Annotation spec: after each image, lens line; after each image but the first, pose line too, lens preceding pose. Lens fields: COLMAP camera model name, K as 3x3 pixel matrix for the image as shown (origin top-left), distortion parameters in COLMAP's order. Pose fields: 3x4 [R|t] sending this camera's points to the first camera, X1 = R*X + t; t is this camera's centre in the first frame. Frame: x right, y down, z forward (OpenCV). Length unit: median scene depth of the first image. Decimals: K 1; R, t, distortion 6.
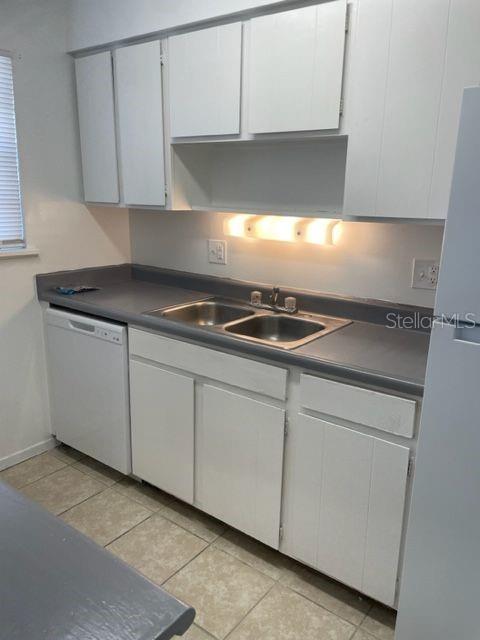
lens RADIAL K [[485.4, 0, 242.4], [0, 485.4, 316.8], [0, 0, 1]] dist [0.083708, -0.110547]
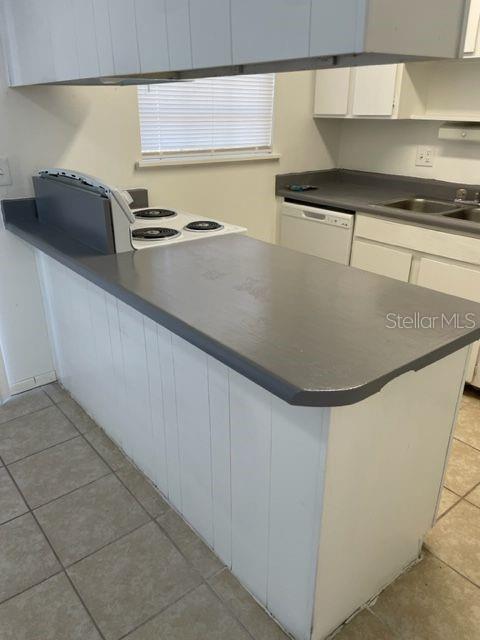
lens RADIAL K [[485.4, 0, 242.4], [0, 485.4, 316.8], [0, 0, 1]] dist [0.083708, -0.110547]
pose [[0.971681, 0.076703, -0.223502, -0.200148], [-0.041237, 0.986380, 0.159232, 0.086354], [0.232671, -0.145506, 0.961609, -0.333375]]
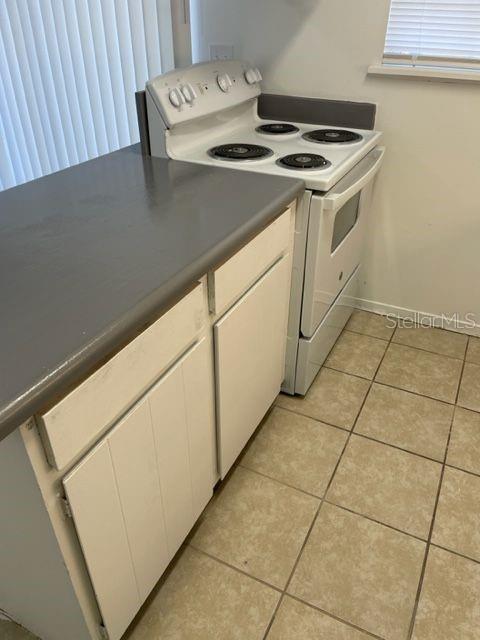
lens RADIAL K [[485.4, 0, 242.4], [0, 485.4, 316.8], [0, 0, 1]] dist [0.083708, -0.110547]
pose [[0.178156, 0.522542, -0.833792, 0.319394], [-0.229640, 0.846029, 0.481144, -0.110403], [0.956831, 0.105753, 0.270722, 0.535420]]
